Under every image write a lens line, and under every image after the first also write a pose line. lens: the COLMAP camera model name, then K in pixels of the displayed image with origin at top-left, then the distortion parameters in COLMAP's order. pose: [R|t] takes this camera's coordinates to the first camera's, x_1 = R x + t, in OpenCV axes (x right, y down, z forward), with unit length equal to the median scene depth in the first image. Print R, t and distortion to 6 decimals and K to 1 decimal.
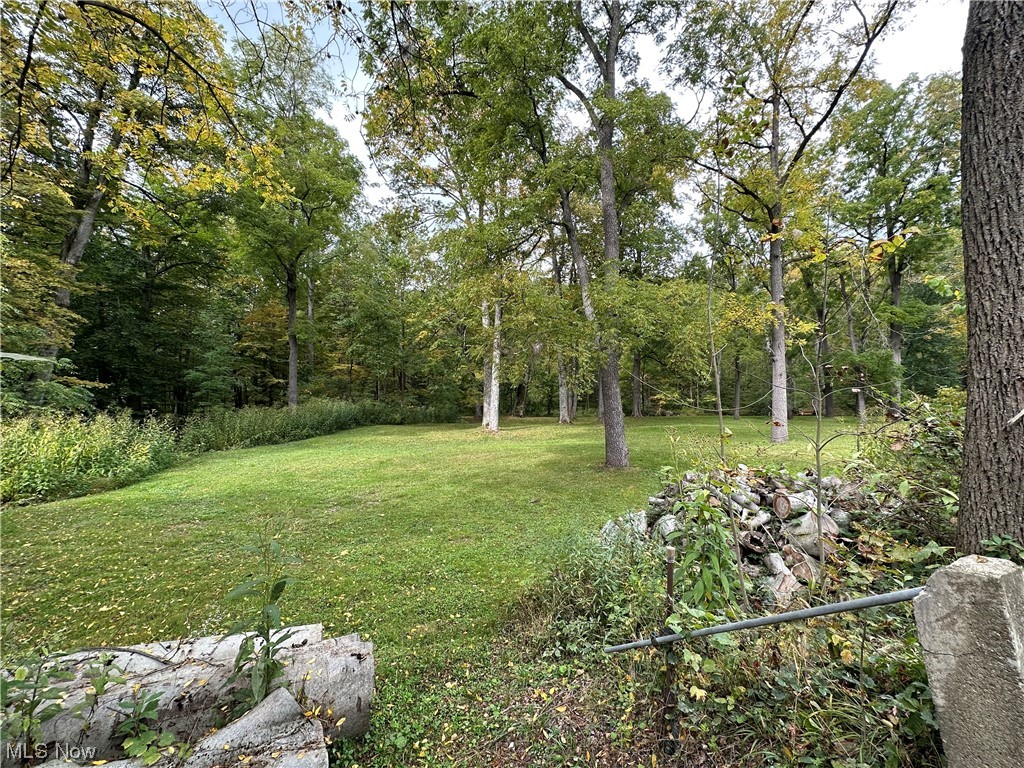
lens RADIAL K [[405.6, 0, 512.1], [0, 405.6, 384.9], [0, 0, 1]] dist [-0.001650, 0.001525]
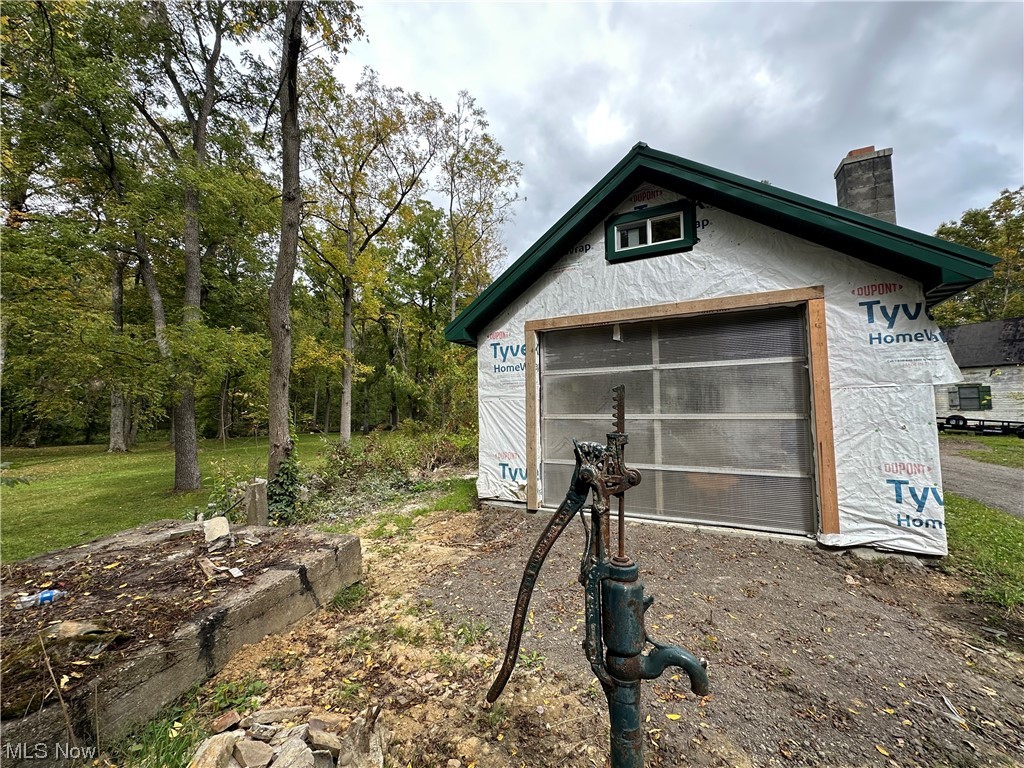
lens RADIAL K [[405.6, 0, 510.9], [0, 405.6, 387.0], [0, 0, 1]] dist [-0.001650, 0.001525]
pose [[0.618896, 0.047872, 0.784012, -0.041414], [-0.022228, 0.998809, -0.043442, -0.028679], [-0.785158, 0.009459, 0.619223, -0.209561]]
